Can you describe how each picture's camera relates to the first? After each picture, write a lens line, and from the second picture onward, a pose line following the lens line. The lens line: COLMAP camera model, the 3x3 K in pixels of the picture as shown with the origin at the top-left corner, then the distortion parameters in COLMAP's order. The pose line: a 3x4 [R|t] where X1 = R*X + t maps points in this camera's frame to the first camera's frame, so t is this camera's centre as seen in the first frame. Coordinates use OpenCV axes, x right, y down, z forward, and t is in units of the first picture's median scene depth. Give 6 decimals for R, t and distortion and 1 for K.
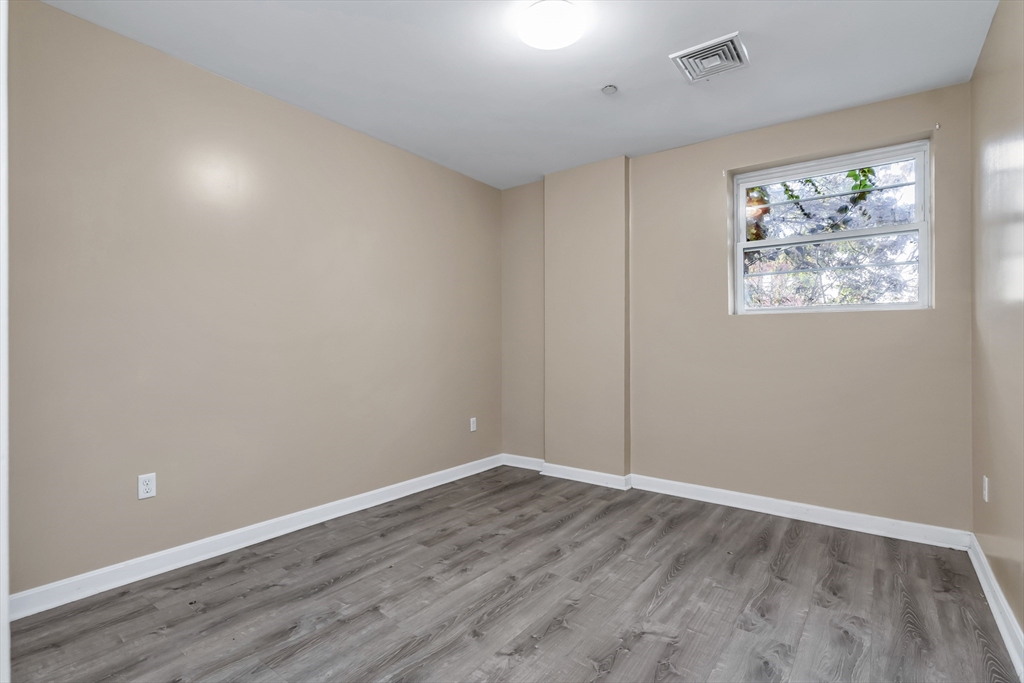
lens RADIAL K [[504.5, 0, 505.6], [0, 504.5, 343.7], [0, 0, 1]] dist [0.000250, 0.000559]
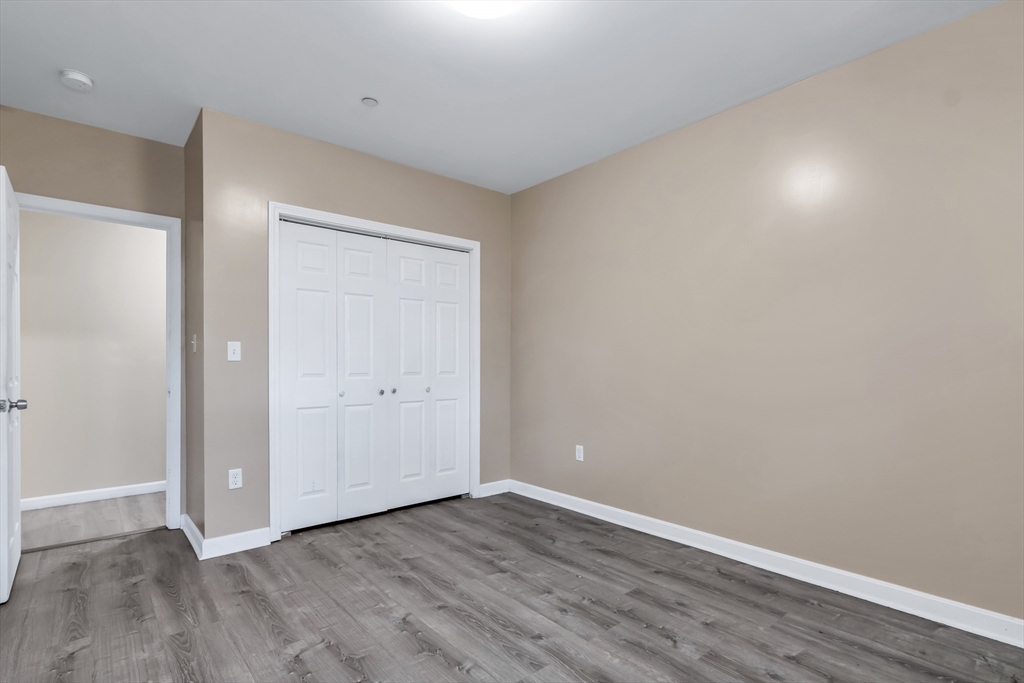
lens RADIAL K [[504.5, 0, 507.1], [0, 504.5, 346.8], [0, 0, 1]] dist [0.000250, 0.000559]
pose [[-0.229256, -0.030067, -0.972902, 0.836016], [0.000955, 0.999515, -0.031115, 0.004297], [0.973366, -0.008063, -0.229116, 1.112915]]
